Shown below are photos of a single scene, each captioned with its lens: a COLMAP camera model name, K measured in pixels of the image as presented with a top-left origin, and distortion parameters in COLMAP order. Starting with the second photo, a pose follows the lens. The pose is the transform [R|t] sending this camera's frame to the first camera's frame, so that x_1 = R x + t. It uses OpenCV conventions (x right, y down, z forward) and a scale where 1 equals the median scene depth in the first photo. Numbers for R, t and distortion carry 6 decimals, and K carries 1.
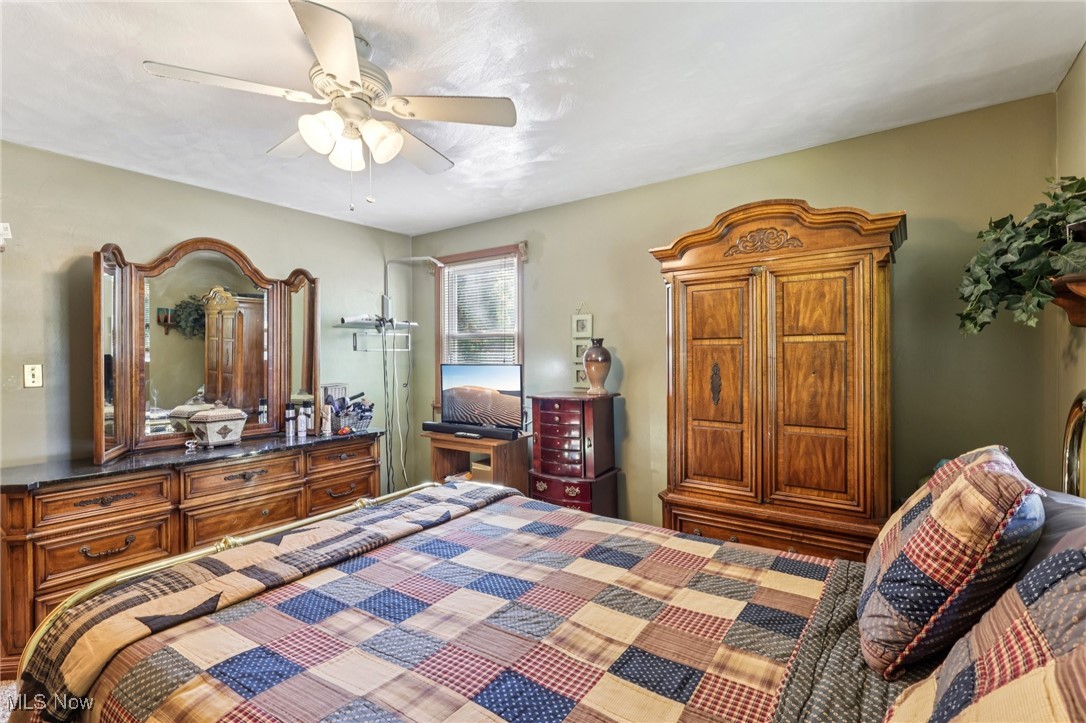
lens RADIAL K [[499.8, 0, 524.0], [0, 499.8, 357.9], [0, 0, 1]] dist [0.000037, 0.000084]
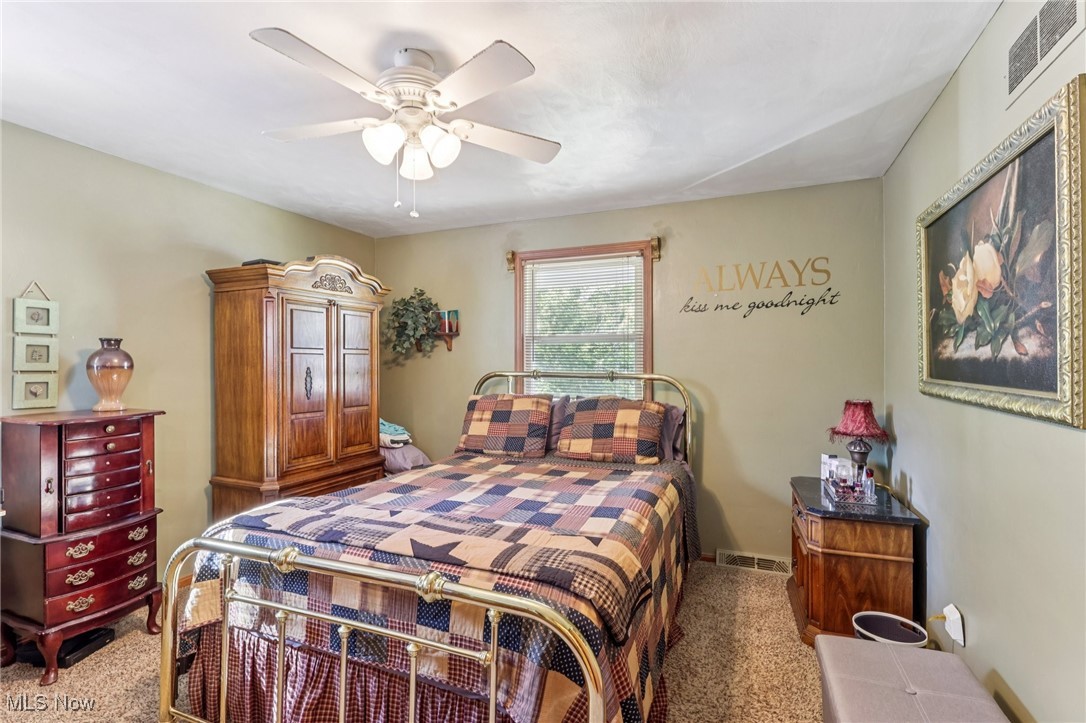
lens RADIAL K [[506.4, 0, 537.0], [0, 506.4, 359.7], [0, 0, 1]] dist [-0.001151, 0.000110]
pose [[-0.230348, 0.013735, 0.973011, -1.596369], [0.003793, 0.999905, -0.013217, 0.015208], [-0.973101, 0.000646, -0.230379, 1.123289]]
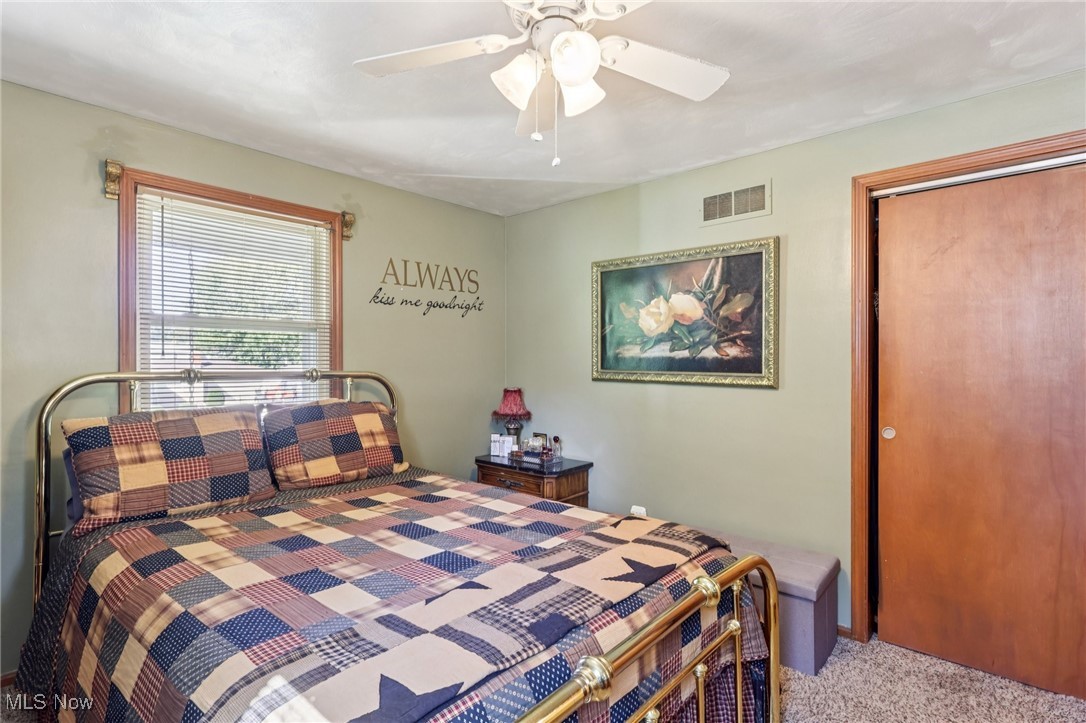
lens RADIAL K [[547.0, 0, 528.8], [0, 547.0, 359.2], [0, 0, 1]] dist [-0.003305, 0.000312]
pose [[-0.994647, 0.004032, 0.103254, -0.436893], [0.004049, 0.999992, -0.000040, 0.006829], [-0.103253, 0.000378, -0.994655, 2.086792]]
